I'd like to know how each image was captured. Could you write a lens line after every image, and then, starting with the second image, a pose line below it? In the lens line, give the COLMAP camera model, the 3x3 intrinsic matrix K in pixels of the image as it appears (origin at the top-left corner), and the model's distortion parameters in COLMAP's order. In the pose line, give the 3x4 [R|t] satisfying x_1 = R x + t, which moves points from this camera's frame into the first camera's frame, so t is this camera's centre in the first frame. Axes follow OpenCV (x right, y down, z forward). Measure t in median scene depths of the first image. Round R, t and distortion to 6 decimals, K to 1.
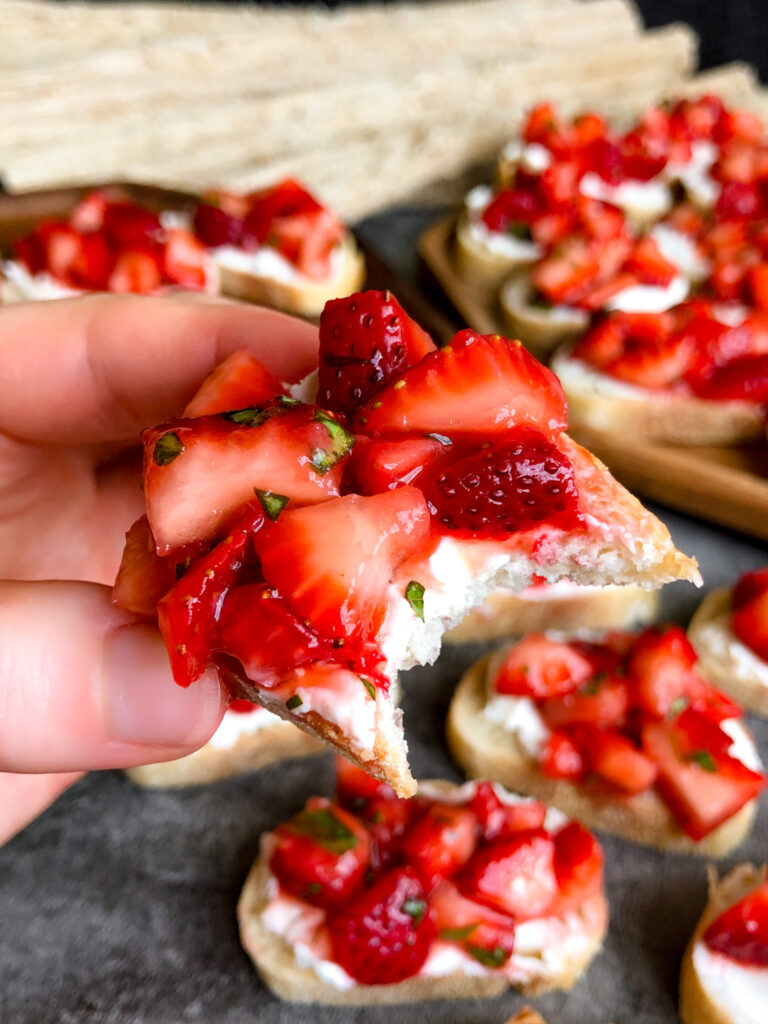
lens RADIAL K [[1101.4, 0, 384.0], [0, 1101.4, 512.0], [0, 0, 1]] dist [0.002162, 0.001932]
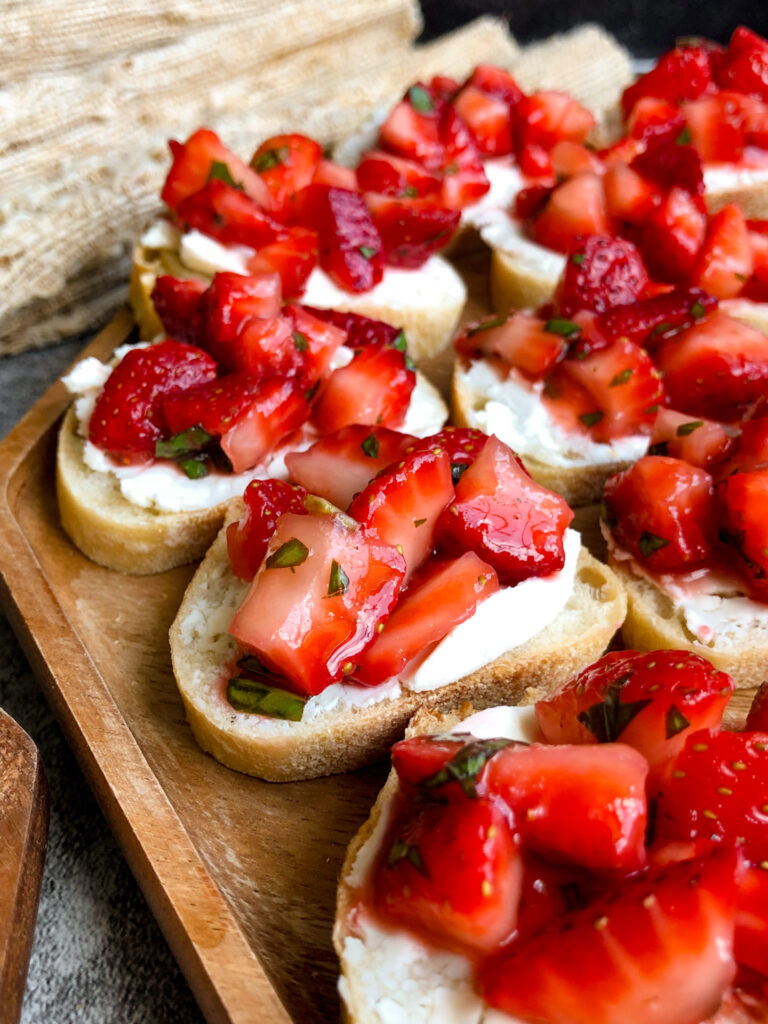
lens RADIAL K [[1056.3, 0, 384.0], [0, 1056.3, 512.0], [0, 0, 1]] dist [-0.012868, -0.015912]
pose [[0.962481, -0.178874, 0.204043, 0.100986], [0.166332, 0.983044, 0.077187, -0.232337], [-0.214390, -0.040352, 0.975914, 0.531012]]
